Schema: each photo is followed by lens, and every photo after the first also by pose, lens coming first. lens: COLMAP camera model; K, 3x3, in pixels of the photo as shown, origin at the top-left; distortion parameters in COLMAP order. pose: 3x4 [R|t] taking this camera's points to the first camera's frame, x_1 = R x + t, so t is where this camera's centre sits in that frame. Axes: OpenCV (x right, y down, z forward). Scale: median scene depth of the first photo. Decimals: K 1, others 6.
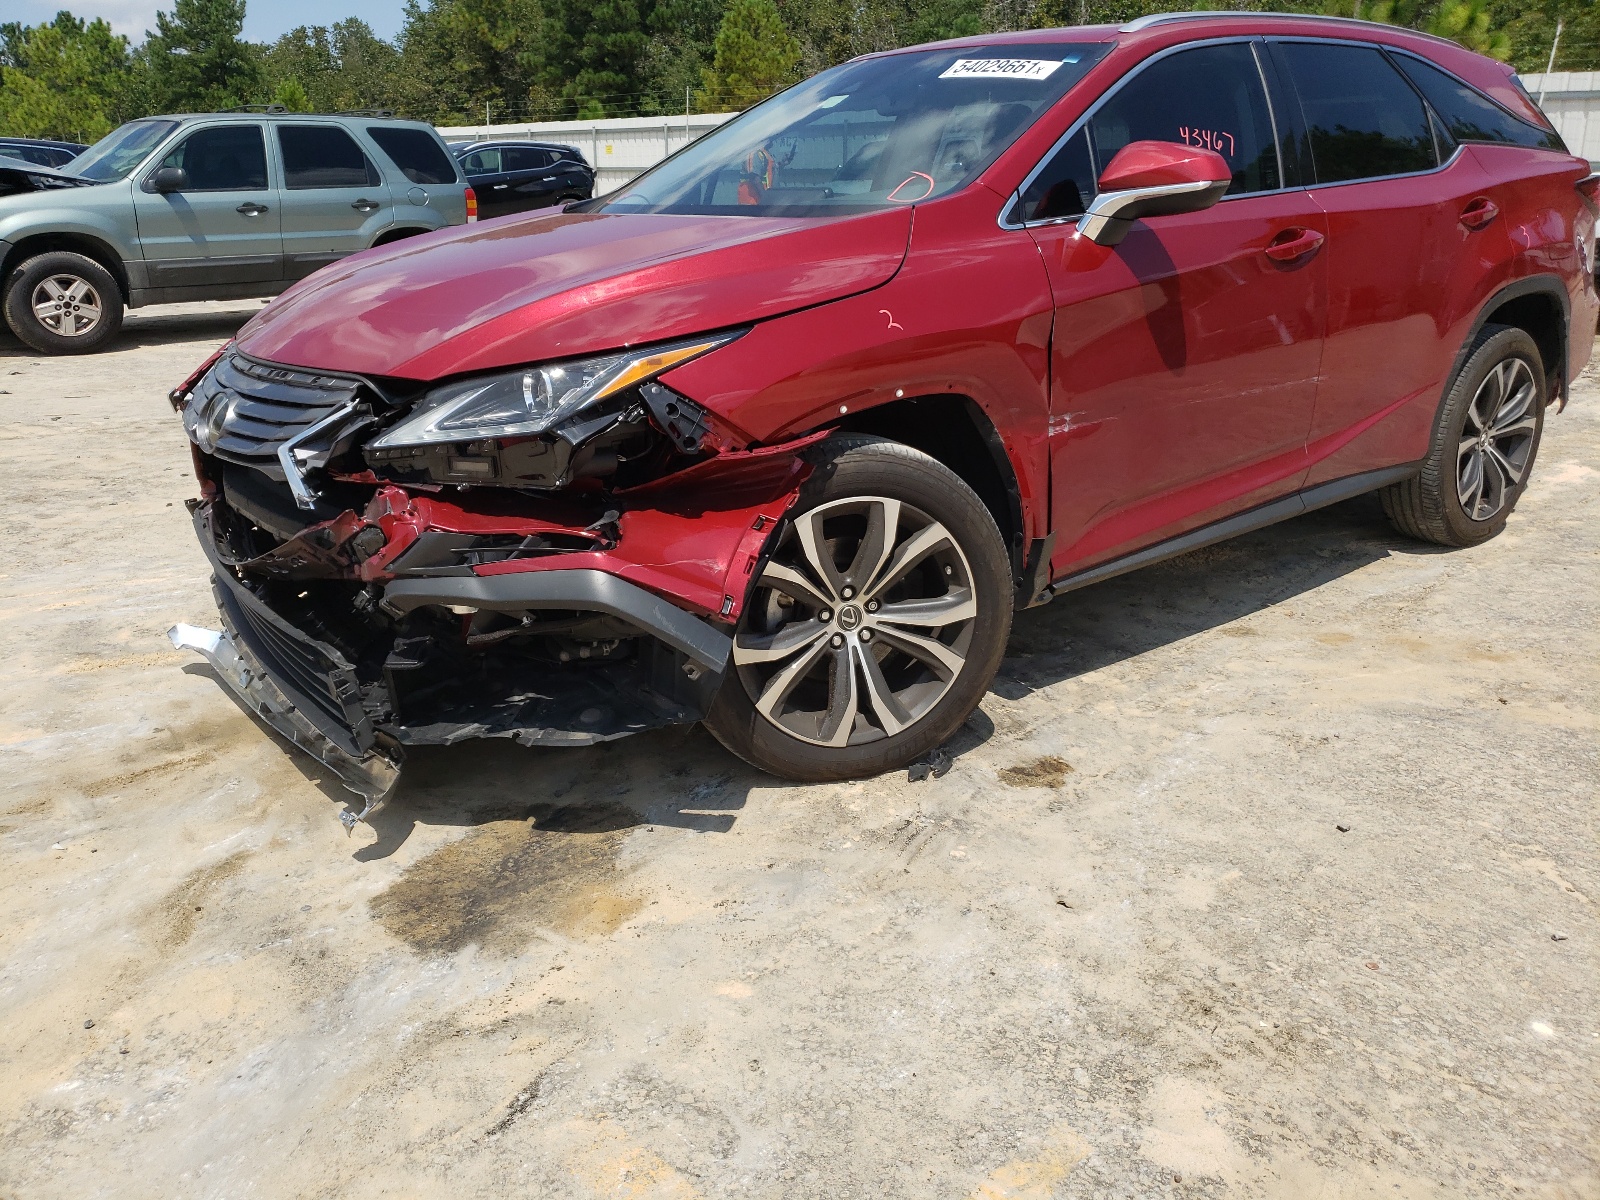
lens RADIAL K [[1212.9, 0, 803.3], [0, 1212.9, 628.3], [0, 0, 1]] dist [0.030024, -0.028846]
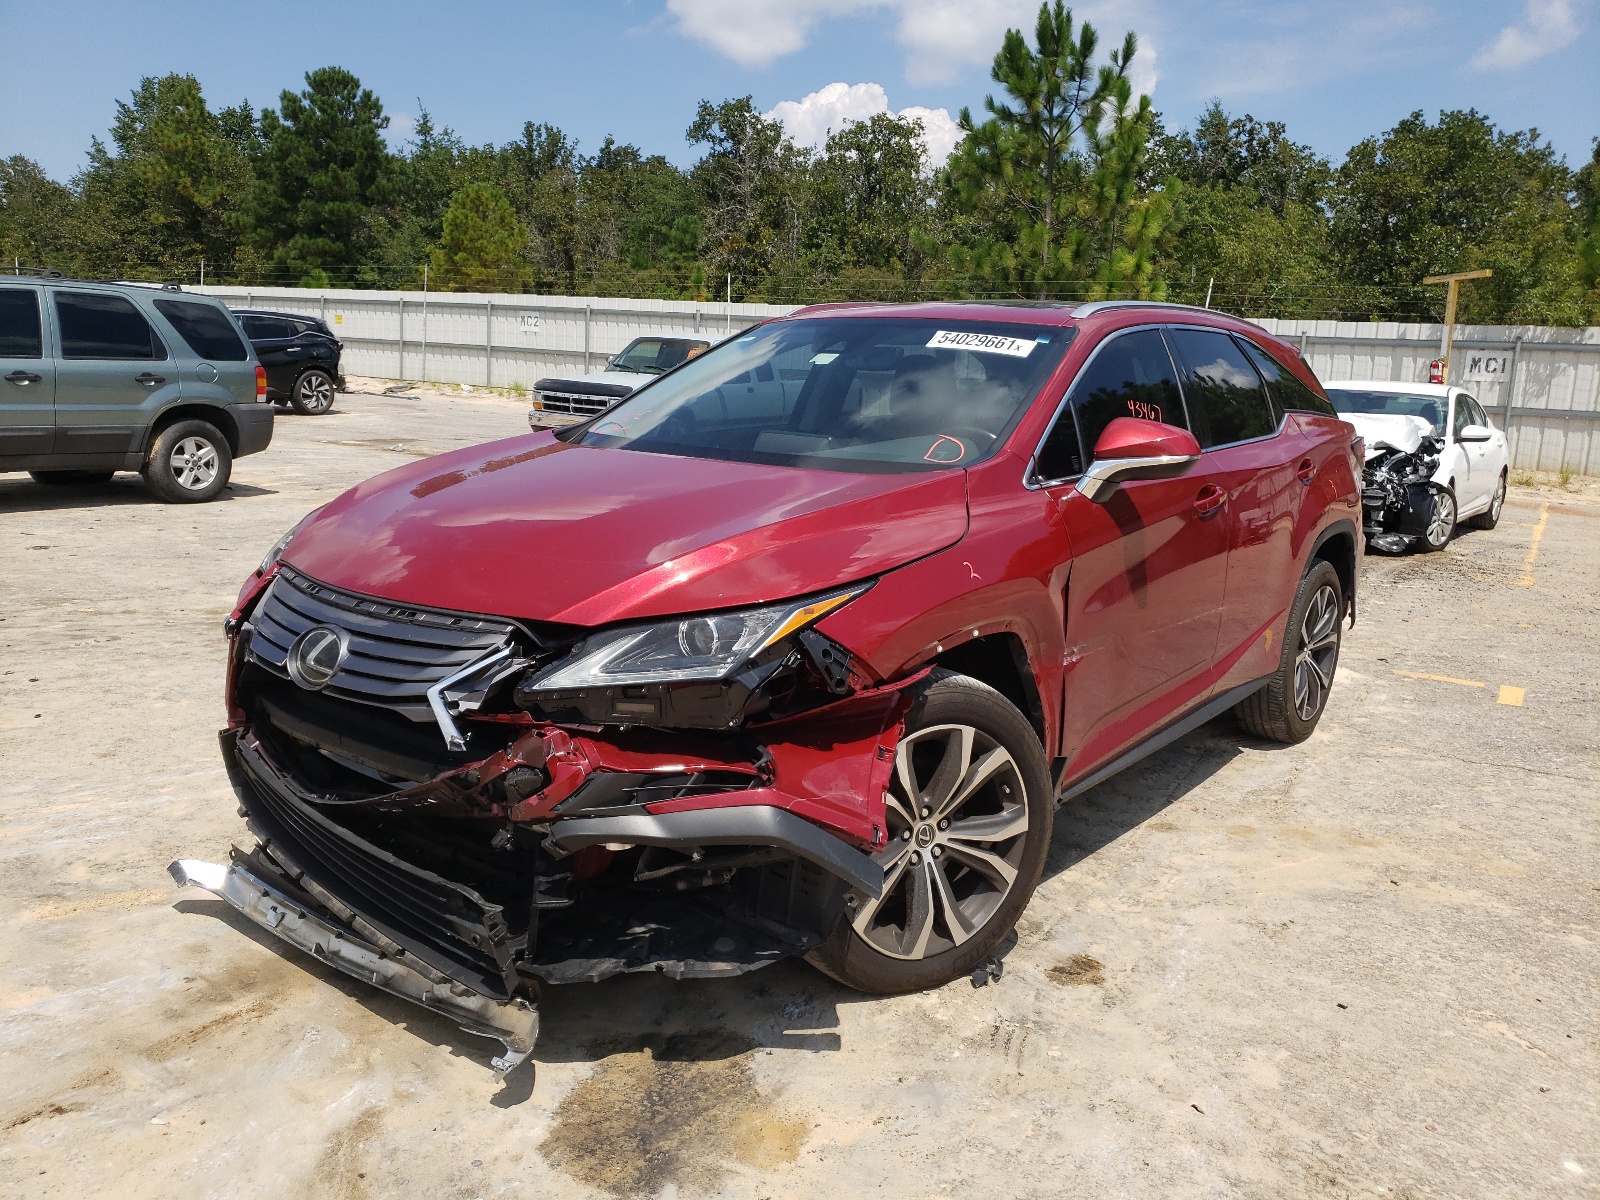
lens RADIAL K [[1233.1, 0, 802.0], [0, 1233.1, 662.0], [0, 0, 1]] dist [-0.001613, 0.036108]
pose [[0.969534, 0.001353, 0.244954, -0.323413], [0.025923, 0.993803, -0.108091, -0.044868], [-0.243582, 0.111148, 0.963490, -0.047951]]
